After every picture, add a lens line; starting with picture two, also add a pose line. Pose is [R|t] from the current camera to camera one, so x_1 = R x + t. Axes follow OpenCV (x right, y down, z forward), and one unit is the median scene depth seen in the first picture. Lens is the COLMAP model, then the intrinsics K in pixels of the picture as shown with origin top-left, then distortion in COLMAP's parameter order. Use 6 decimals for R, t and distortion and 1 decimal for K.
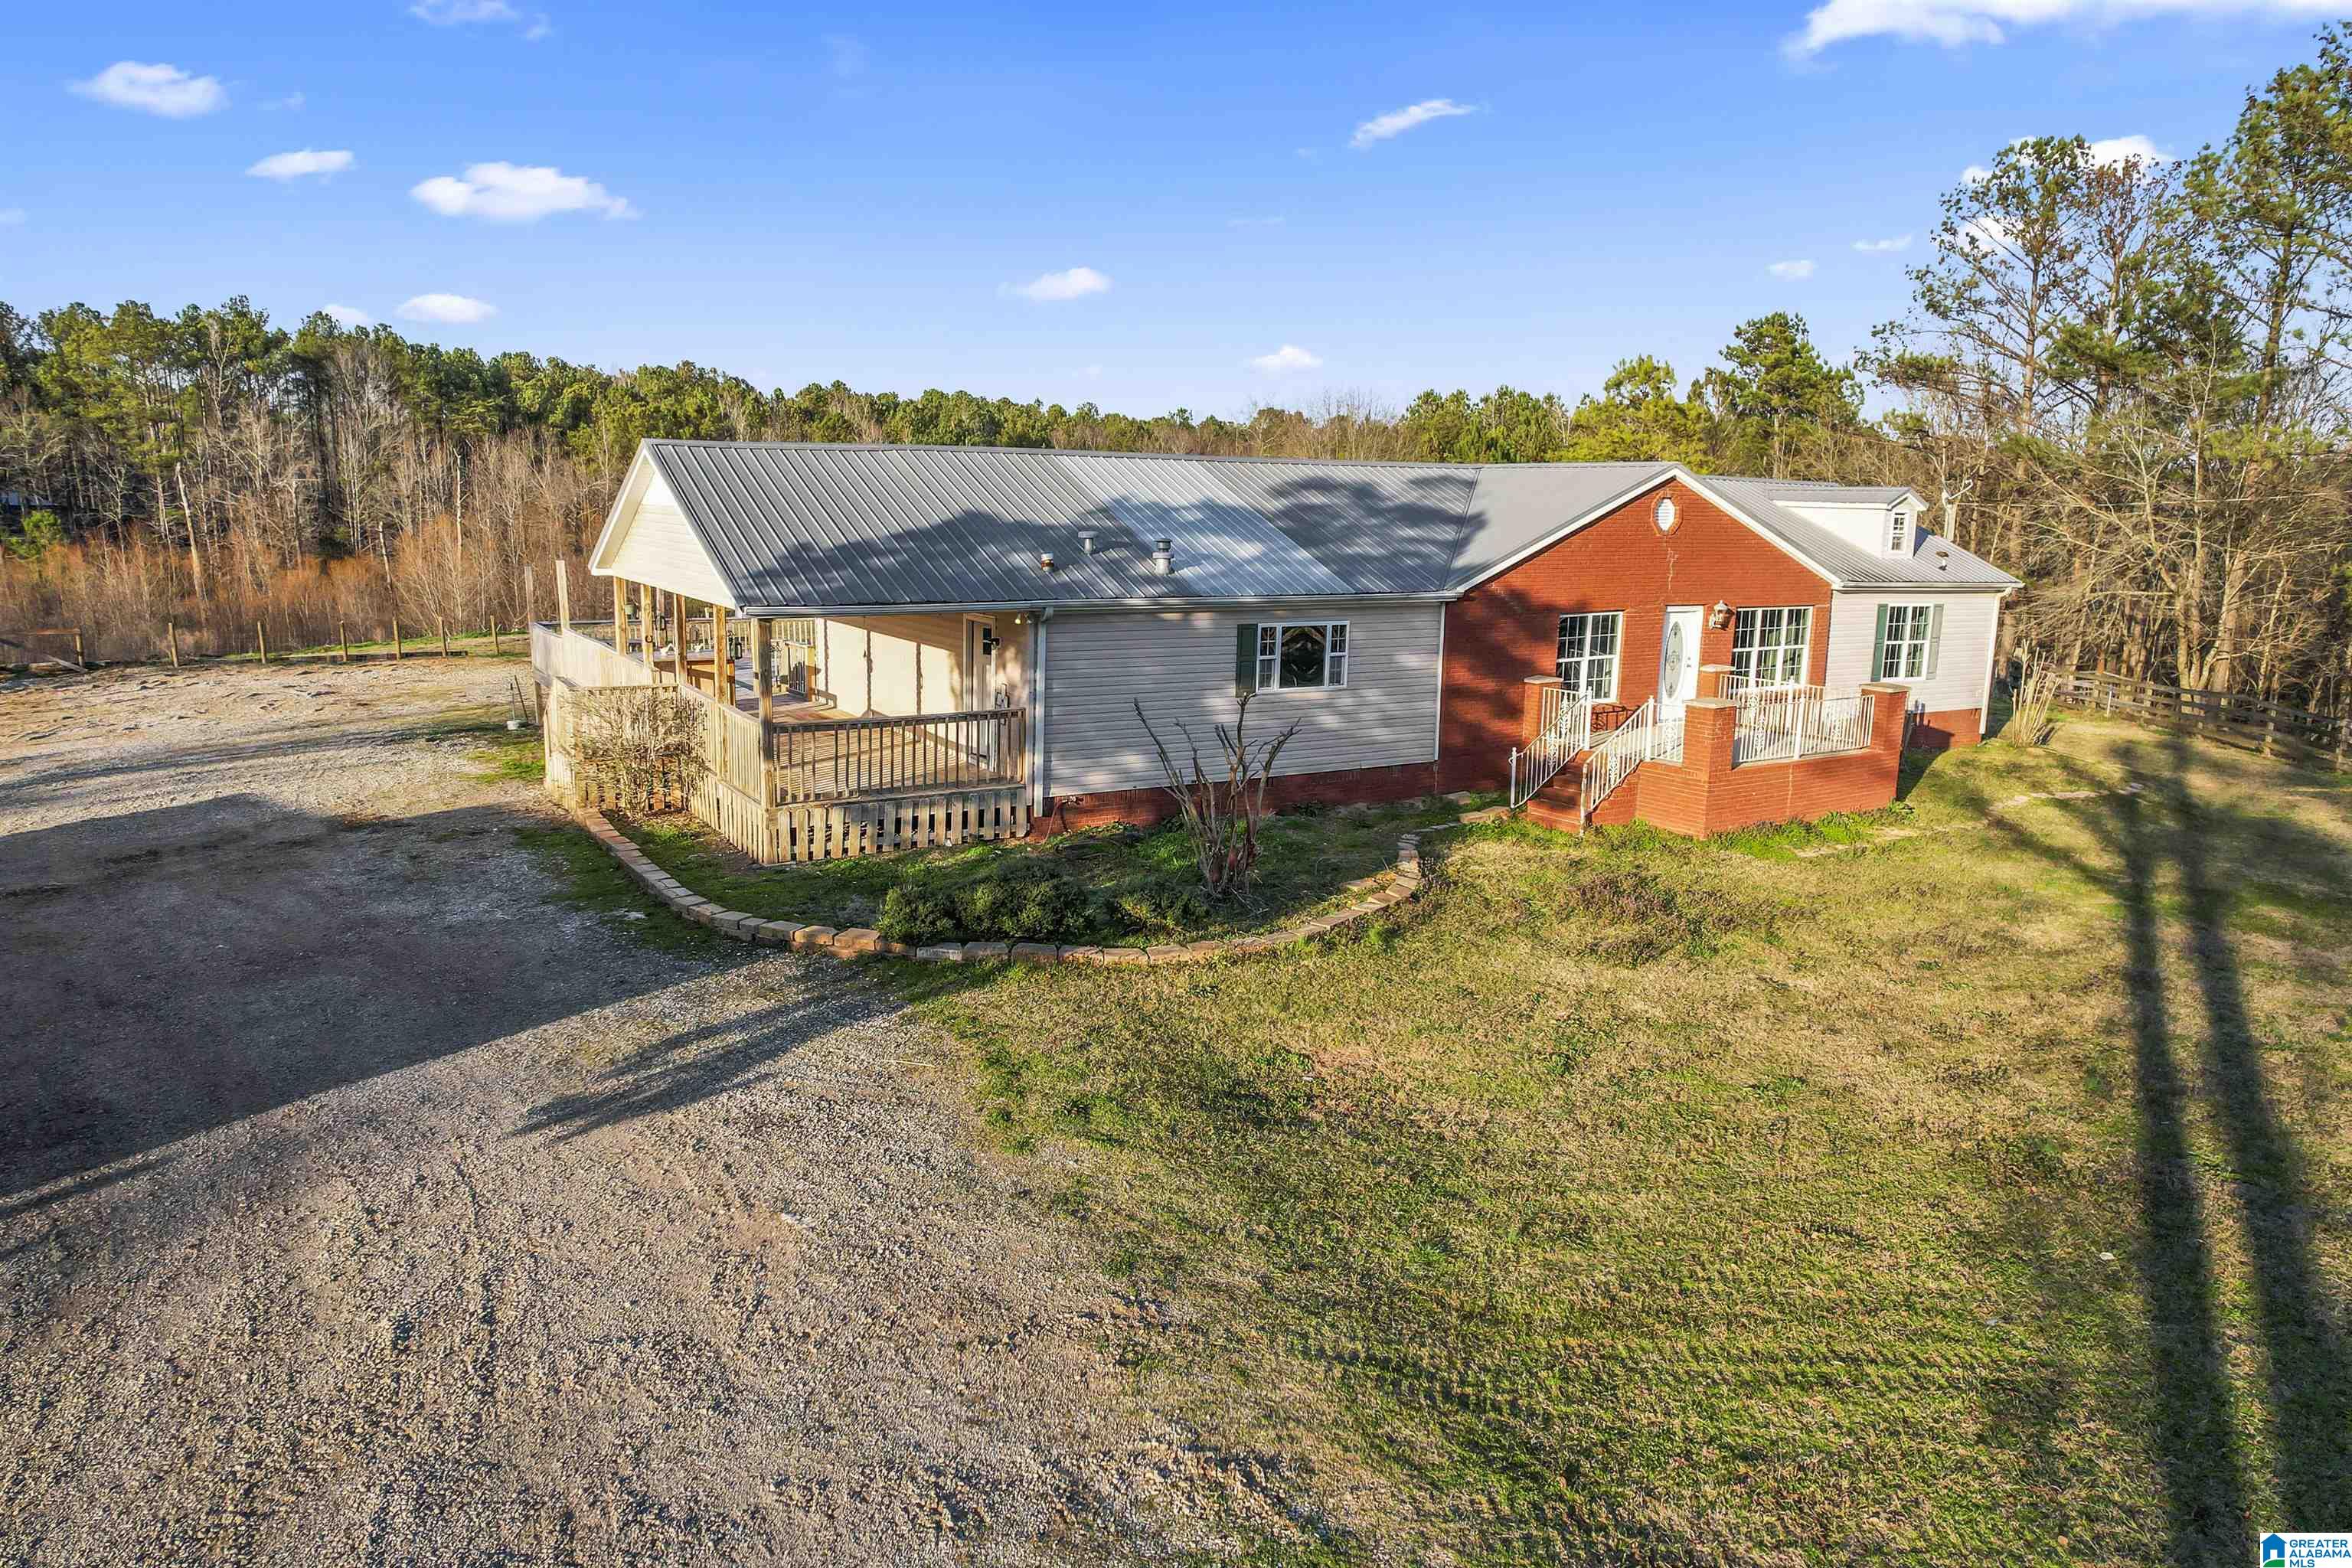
lens RADIAL K [[1498.4, 0, 1200.2], [0, 1498.4, 783.4], [0, 0, 1]] dist [-0.073705, 0.068559]
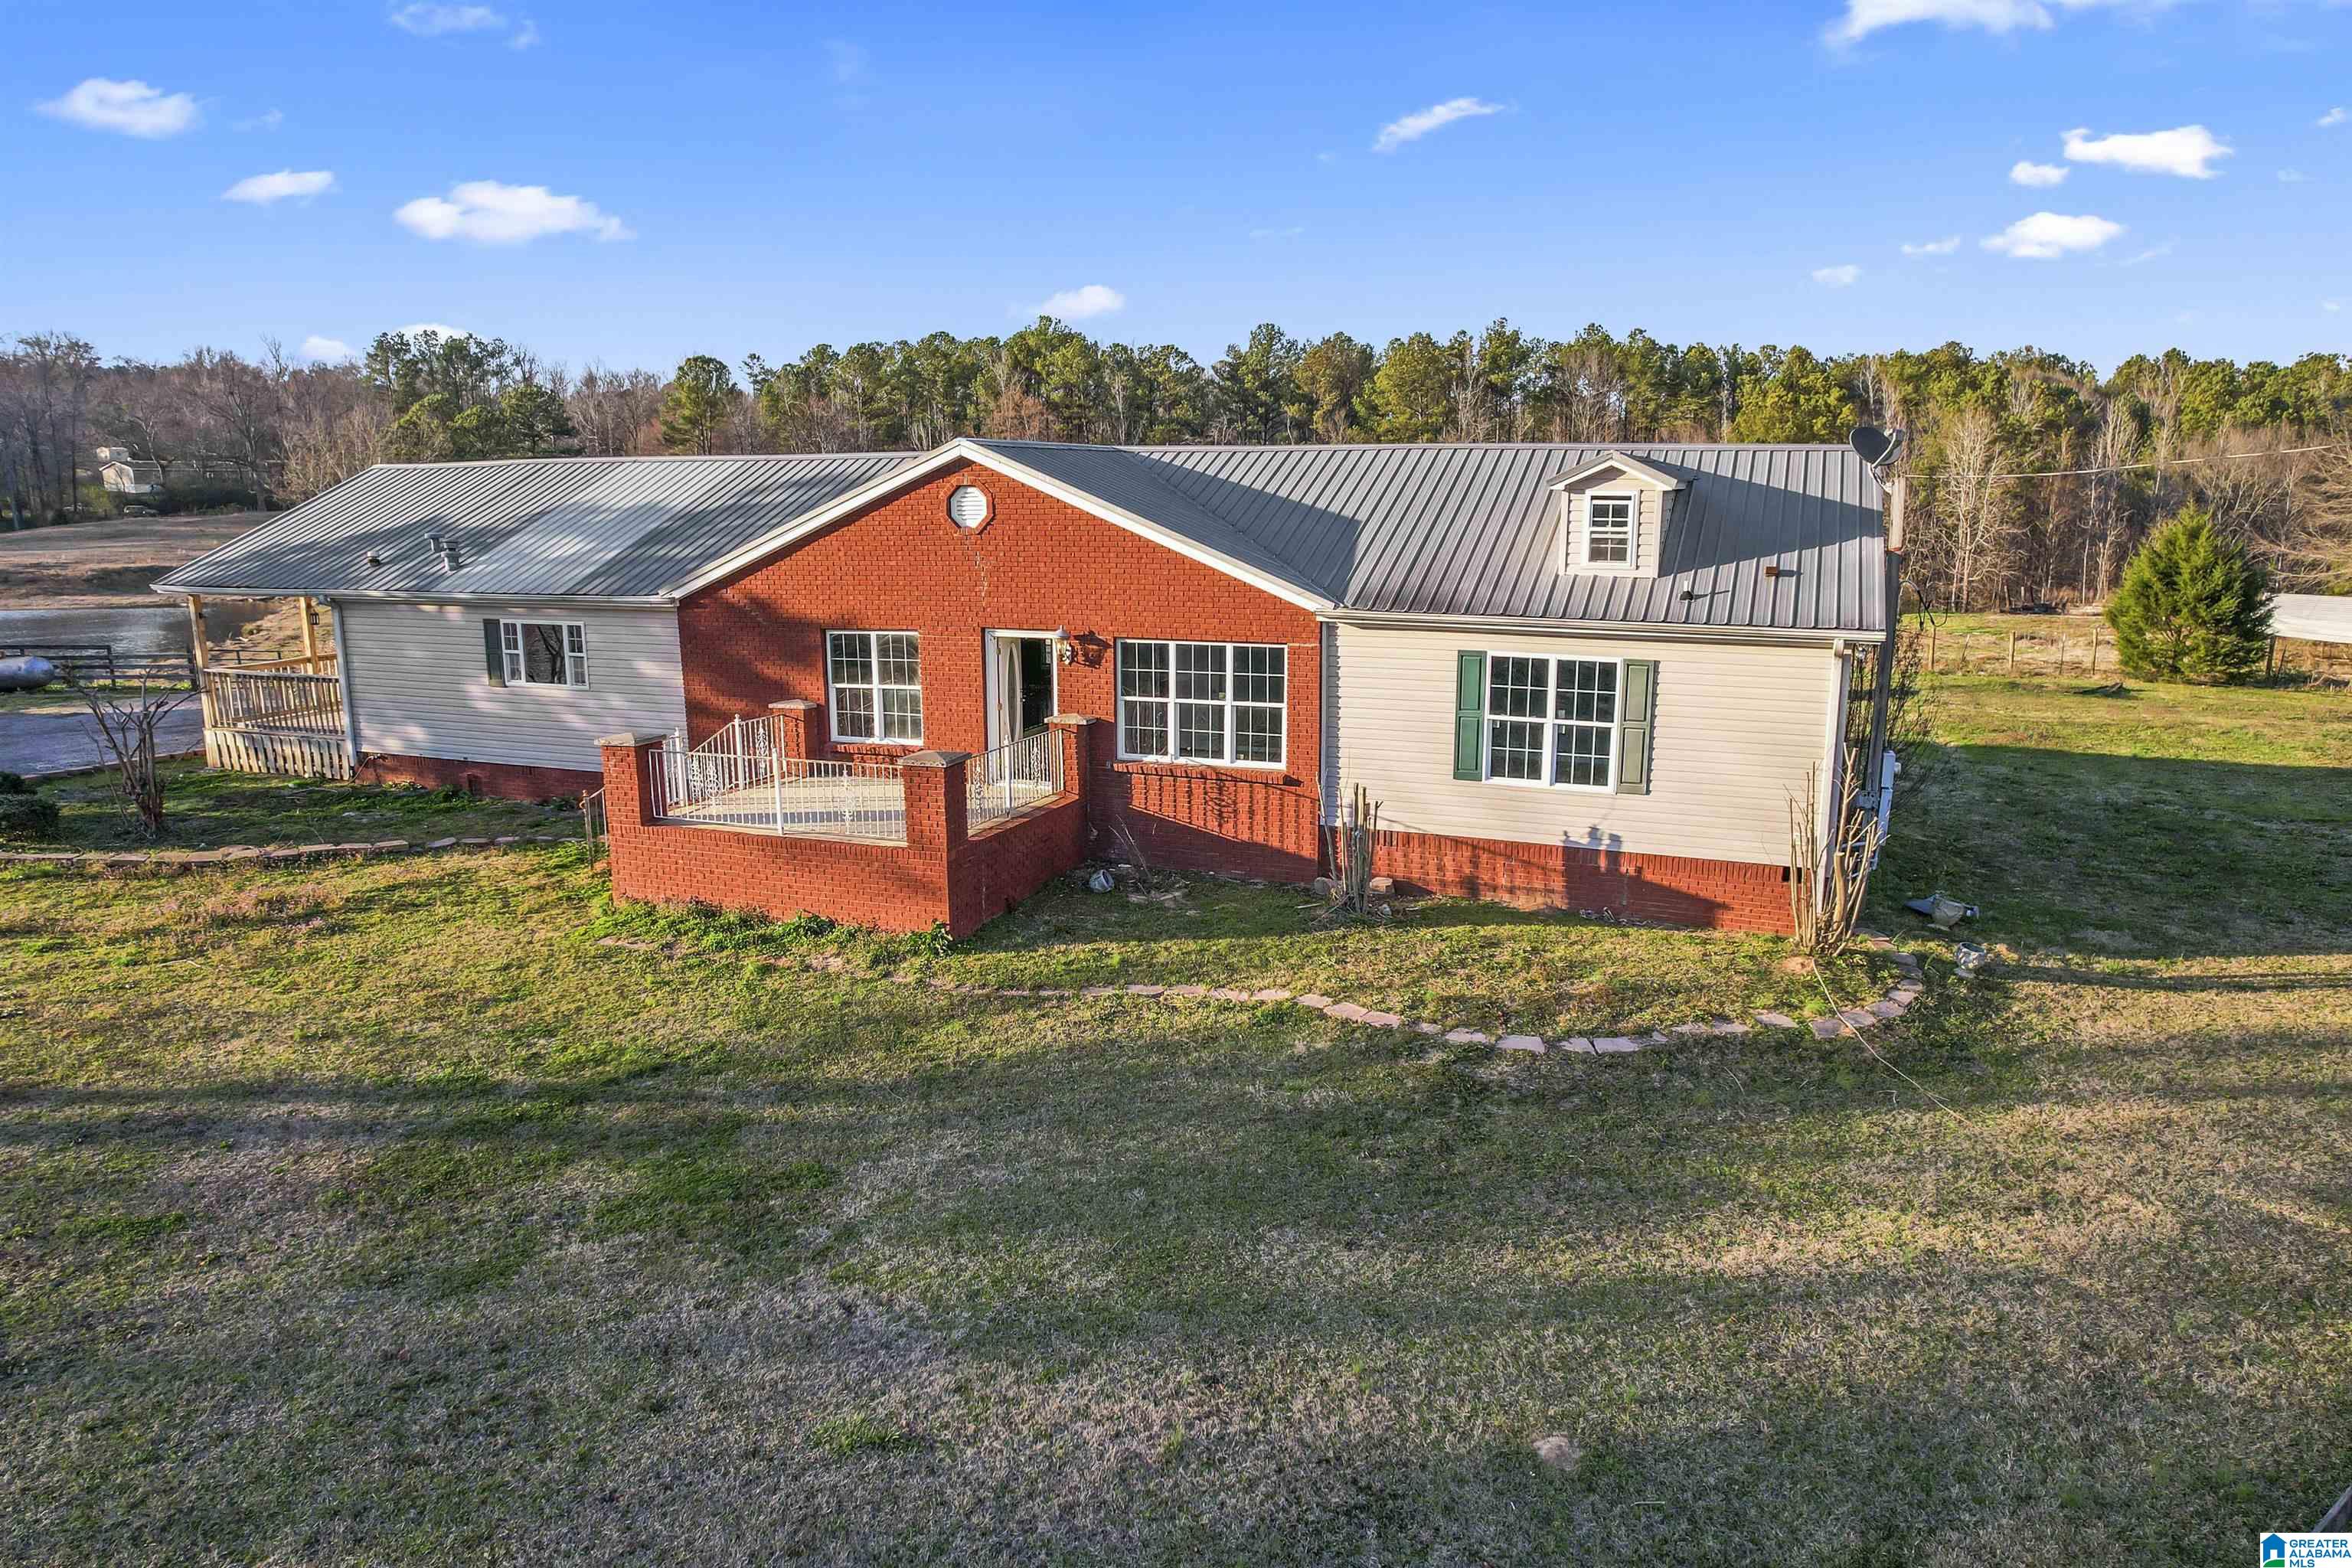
lens RADIAL K [[1513.9, 0, 1176.0], [0, 1513.9, 784.0], [0, 0, 1]] dist [-0.047309, 0.033639]
pose [[0.598948, 0.127457, -0.790579, 1.131729], [-0.138111, 0.988900, 0.054796, -0.110636], [0.788788, 0.076367, 0.609903, 0.703479]]
